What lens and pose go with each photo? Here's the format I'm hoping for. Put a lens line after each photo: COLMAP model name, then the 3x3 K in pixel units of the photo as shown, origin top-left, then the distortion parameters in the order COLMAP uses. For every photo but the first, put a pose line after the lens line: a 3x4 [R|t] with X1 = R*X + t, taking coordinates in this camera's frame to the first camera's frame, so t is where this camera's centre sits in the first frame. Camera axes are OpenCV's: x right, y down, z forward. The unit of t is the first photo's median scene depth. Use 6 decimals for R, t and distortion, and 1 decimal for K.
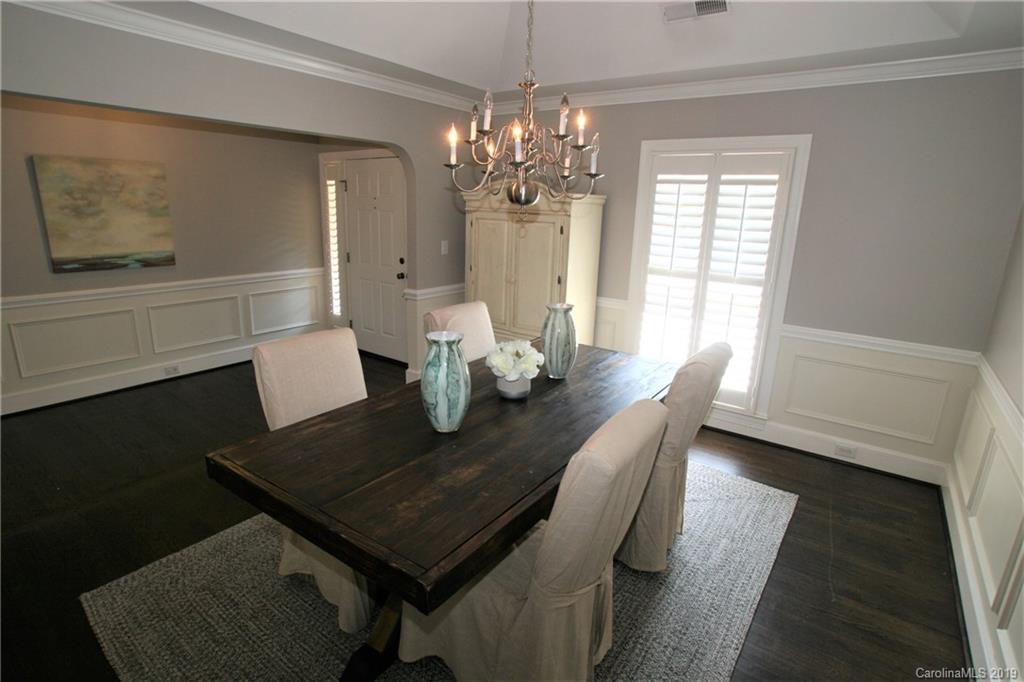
lens RADIAL K [[513.1, 0, 509.4], [0, 513.1, 345.1], [0, 0, 1]] dist [-0.073774, 0.035079]
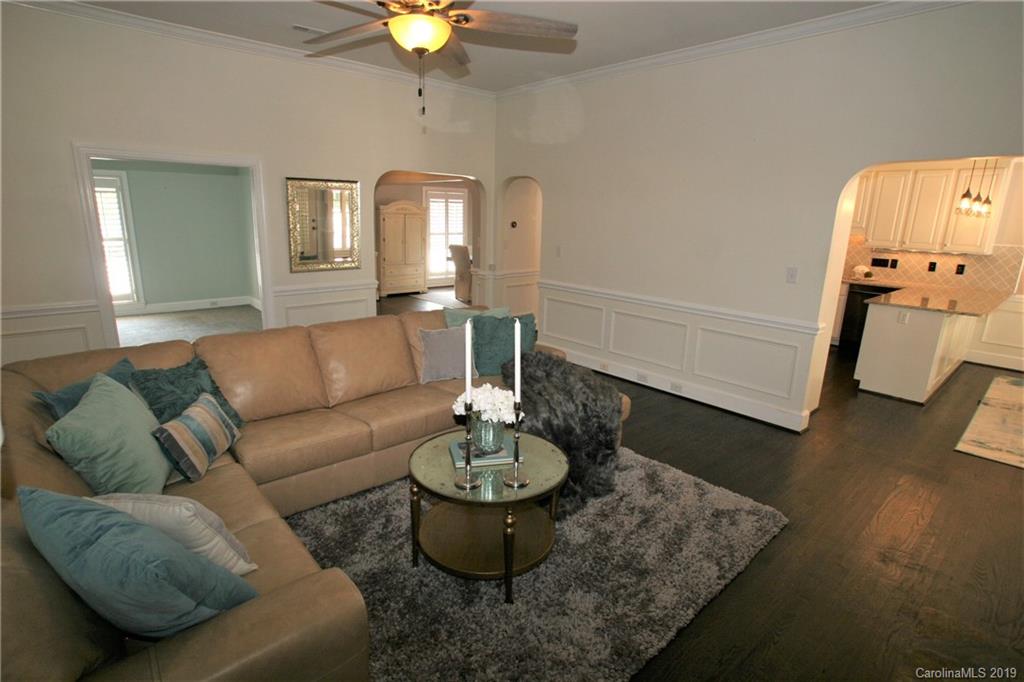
lens RADIAL K [[513.1, 0, 509.4], [0, 513.1, 345.1], [0, 0, 1]] dist [-0.073774, 0.035079]
pose [[0.219630, -0.265711, 0.938701, -6.969748], [0.238999, 0.947529, 0.212291, -0.184913], [-0.945855, 0.177724, 0.271610, -0.096809]]
